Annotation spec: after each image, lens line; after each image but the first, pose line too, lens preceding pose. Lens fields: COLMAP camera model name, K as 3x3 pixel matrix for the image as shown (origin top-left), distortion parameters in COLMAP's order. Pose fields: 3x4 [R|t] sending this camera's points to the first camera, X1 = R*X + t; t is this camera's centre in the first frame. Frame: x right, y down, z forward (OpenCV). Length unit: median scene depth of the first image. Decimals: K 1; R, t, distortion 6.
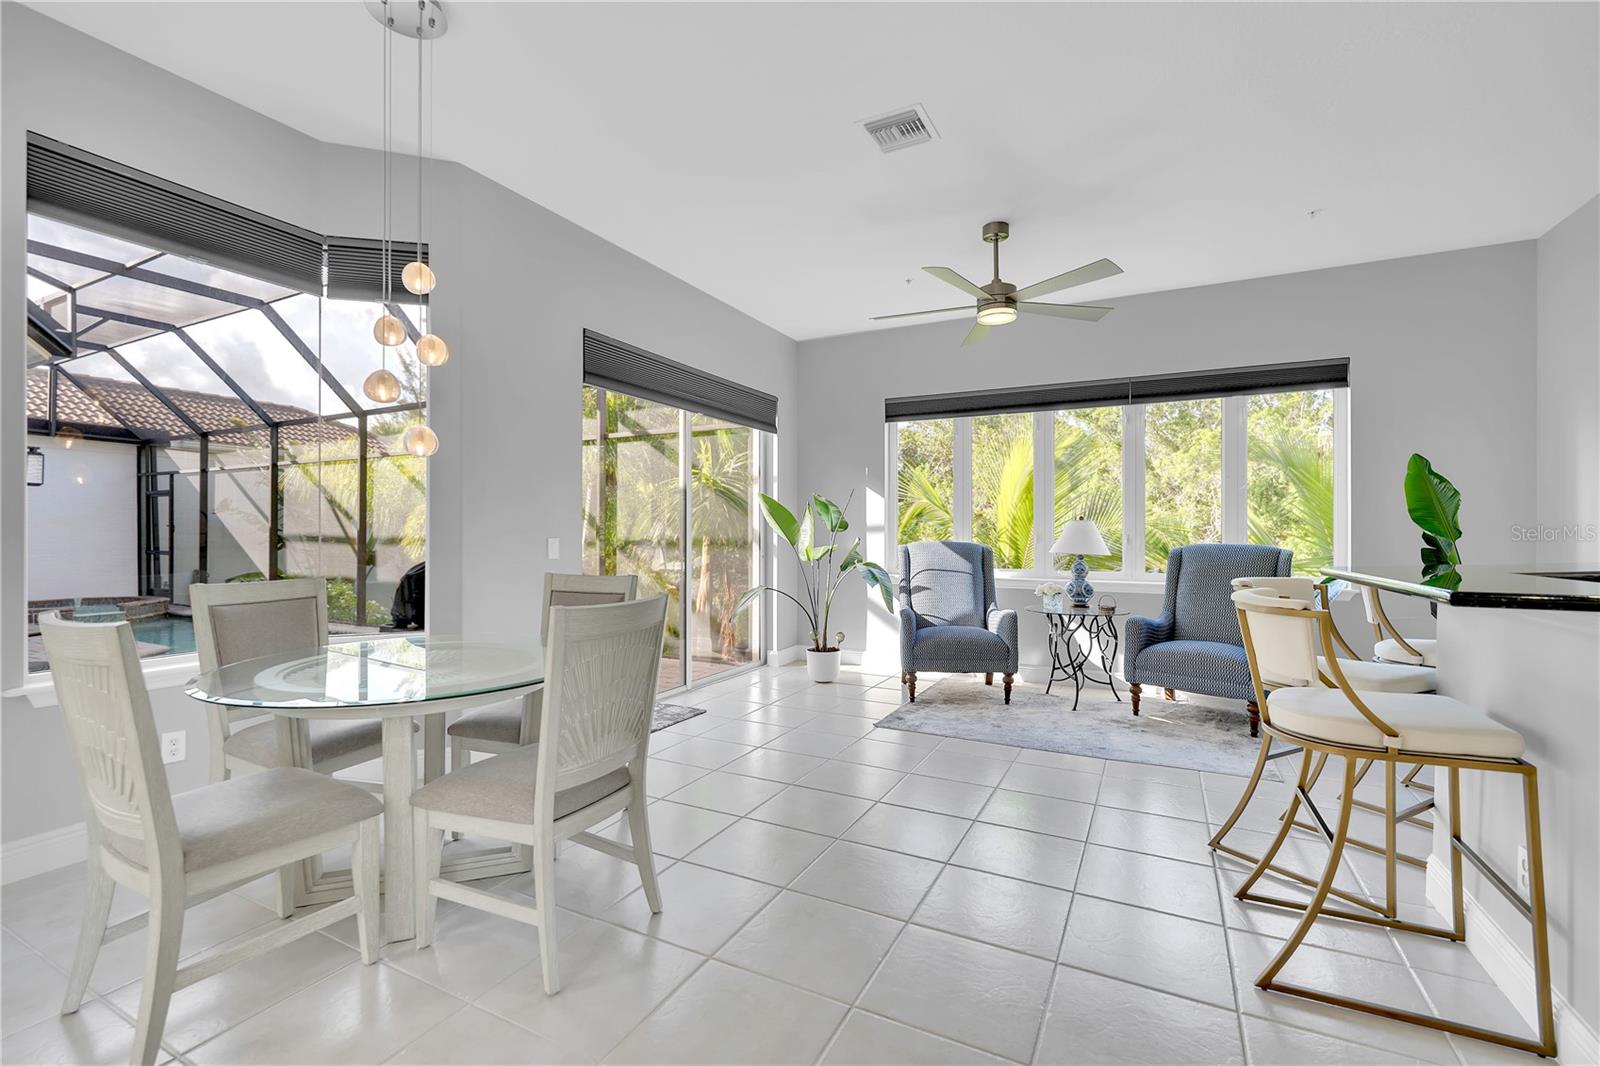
lens RADIAL K [[702.5, 0, 805.7], [0, 702.5, 531.3], [0, 0, 1]] dist [-0.002888, 0.000112]
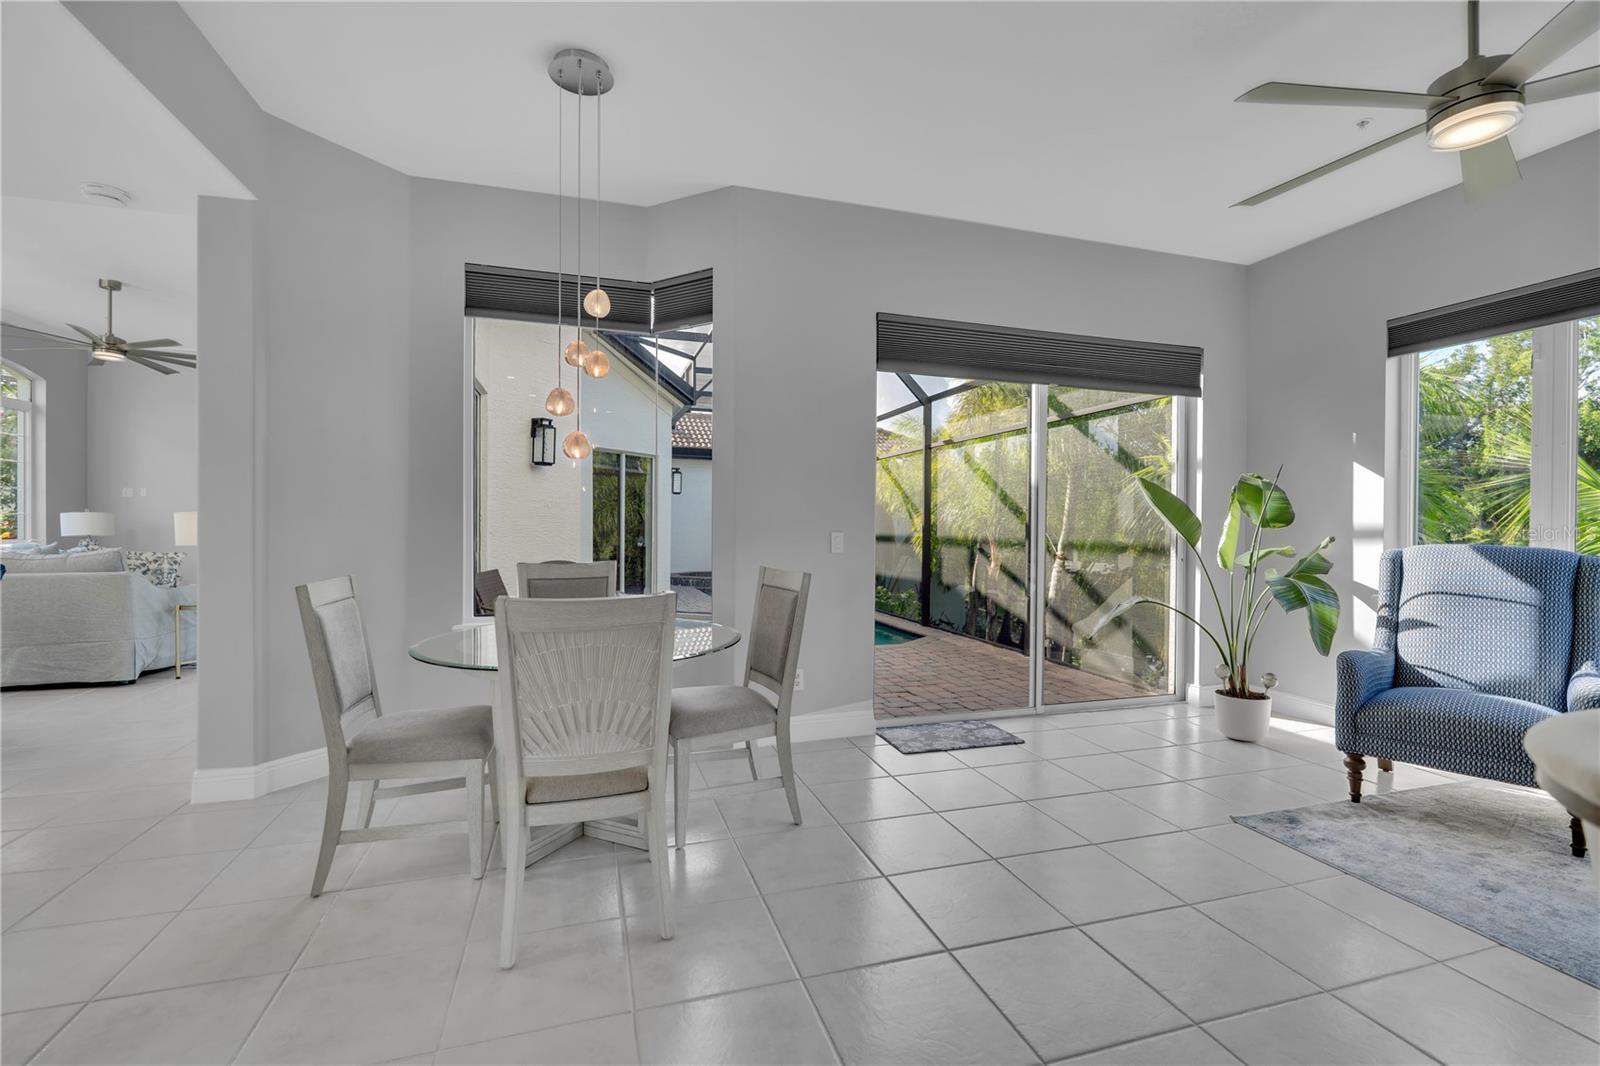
lens RADIAL K [[702.5, 0, 797.7], [0, 702.5, 536.5], [0, 0, 1]] dist [-0.002888, 0.000112]
pose [[0.699219, 0.015104, -0.714748, 0.245601], [-0.004276, 0.999847, 0.016946, -0.001193], [0.714895, -0.008792, 0.699177, 0.210946]]
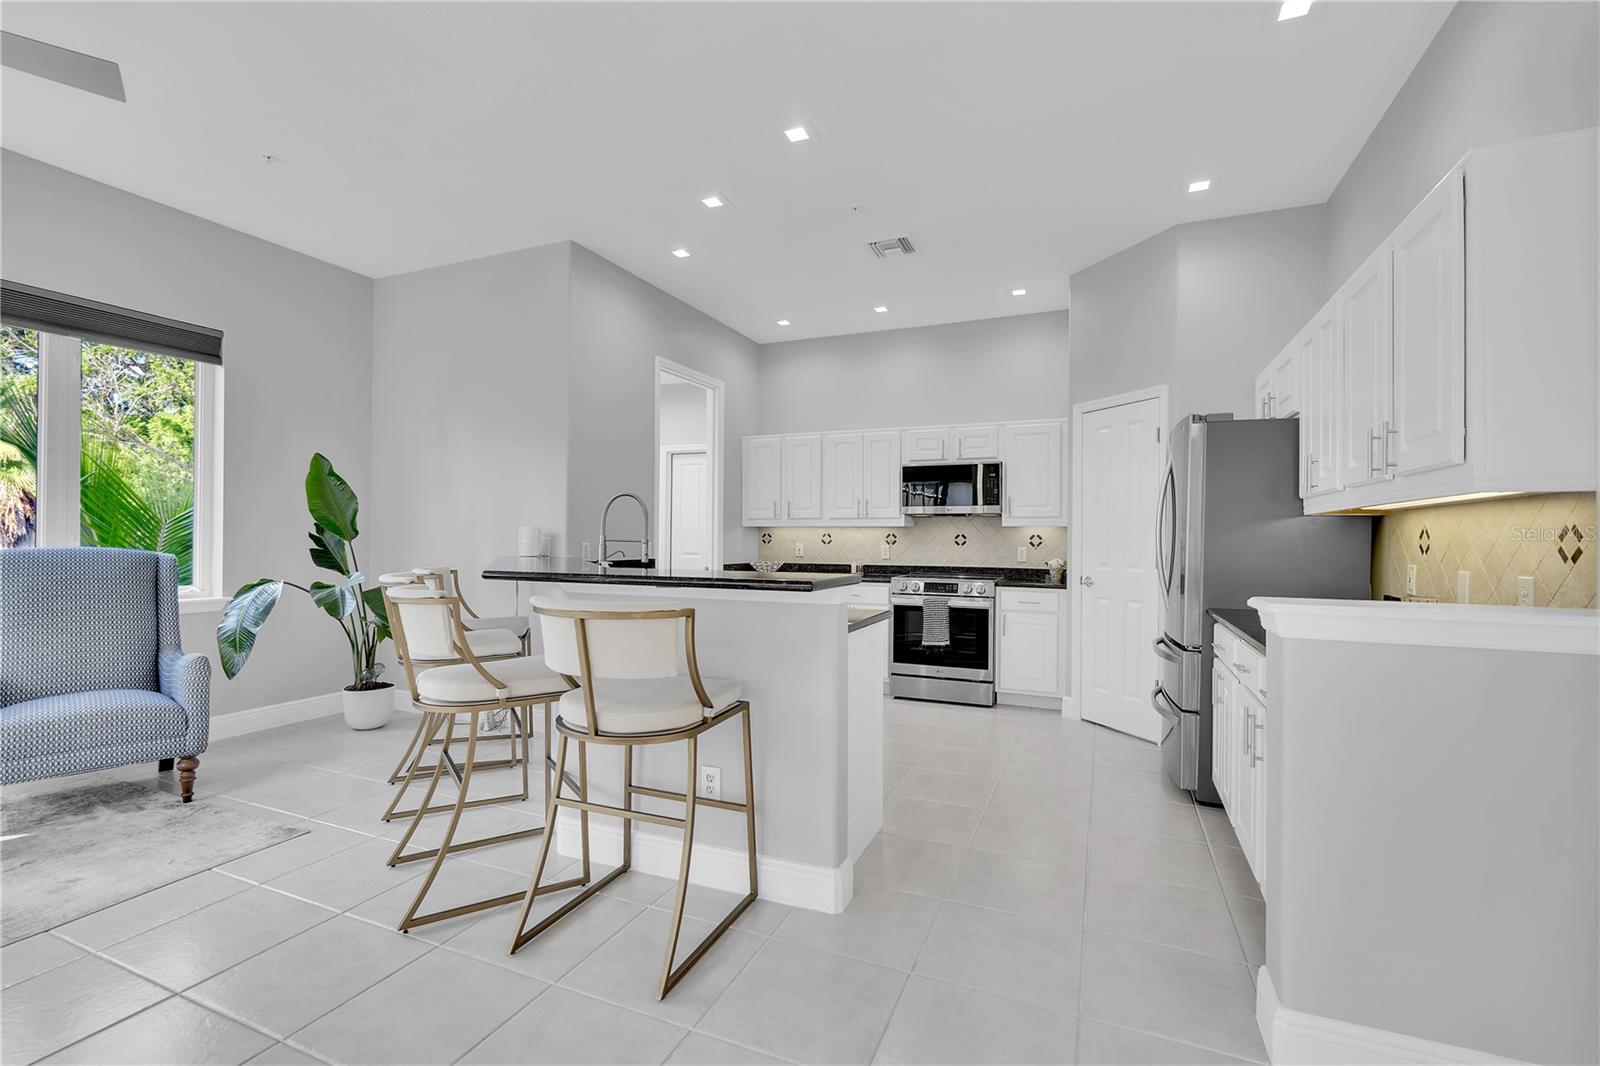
lens RADIAL K [[702.5, 0, 796.2], [0, 702.5, 533.6], [0, 0, 1]] dist [-0.002888, 0.000112]
pose [[-0.058303, -0.002033, 0.998297, -0.132488], [-0.013418, 0.999909, 0.001253, -0.006722], [-0.998209, -0.013323, -0.058325, 0.320757]]
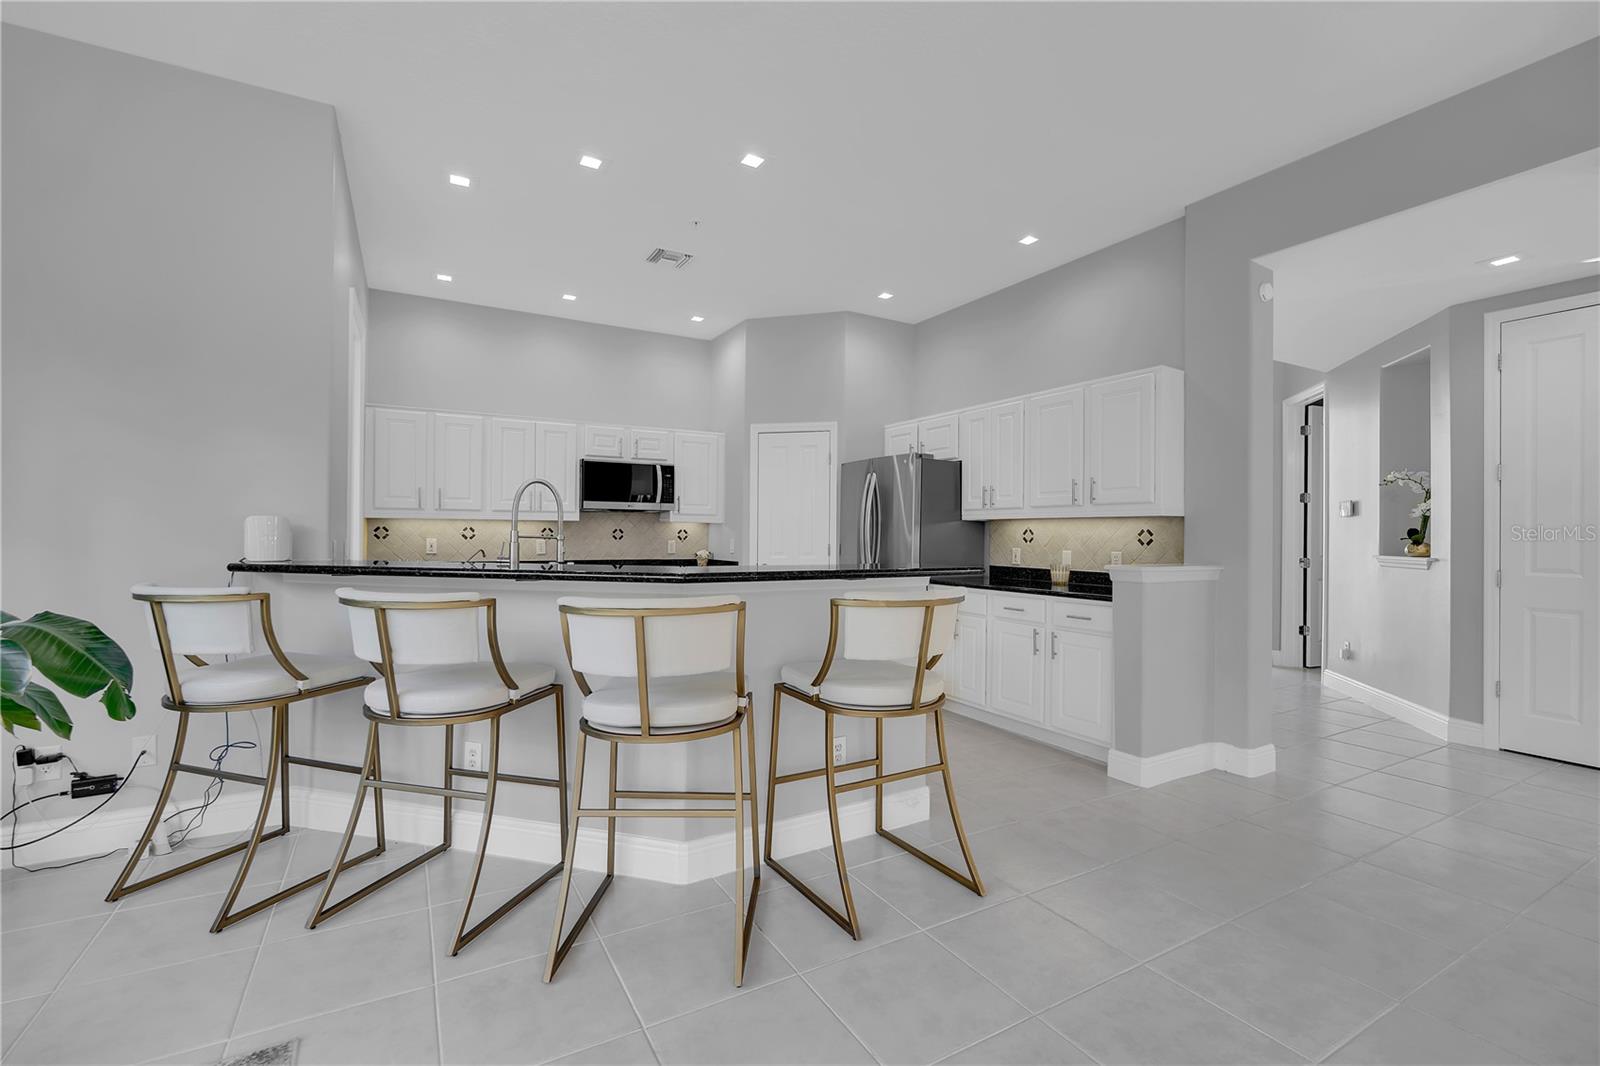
lens RADIAL K [[702.5, 0, 782.0], [0, 702.5, 538.3], [0, 0, 1]] dist [-0.002888, 0.000112]
pose [[-0.831101, -0.016069, 0.555889, 0.089693], [-0.017487, 0.999843, 0.002757, -0.000205], [-0.555846, -0.007429, -0.831252, 0.833662]]
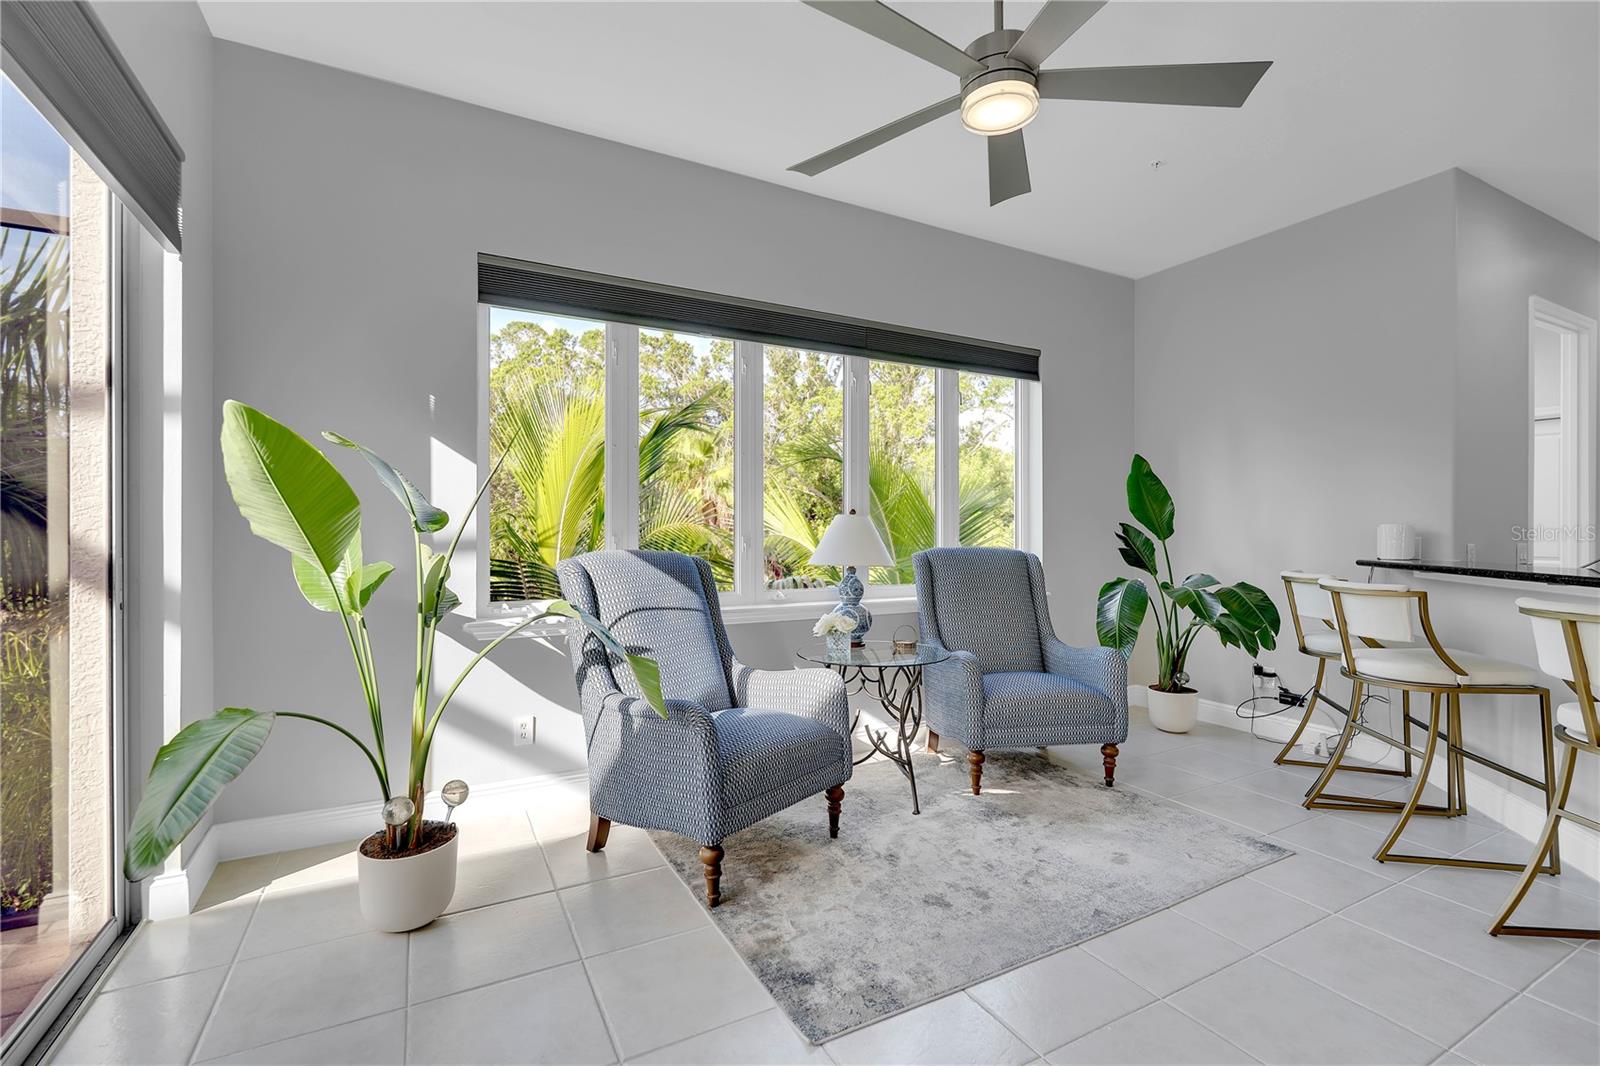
lens RADIAL K [[702.5, 0, 804.7], [0, 702.5, 528.2], [0, 0, 1]] dist [-0.002888, 0.000112]
pose [[0.570235, -0.001512, 0.821480, -0.191088], [-0.003449, 0.999985, 0.004235, -0.006376], [-0.821475, -0.005248, 0.570221, 0.685632]]
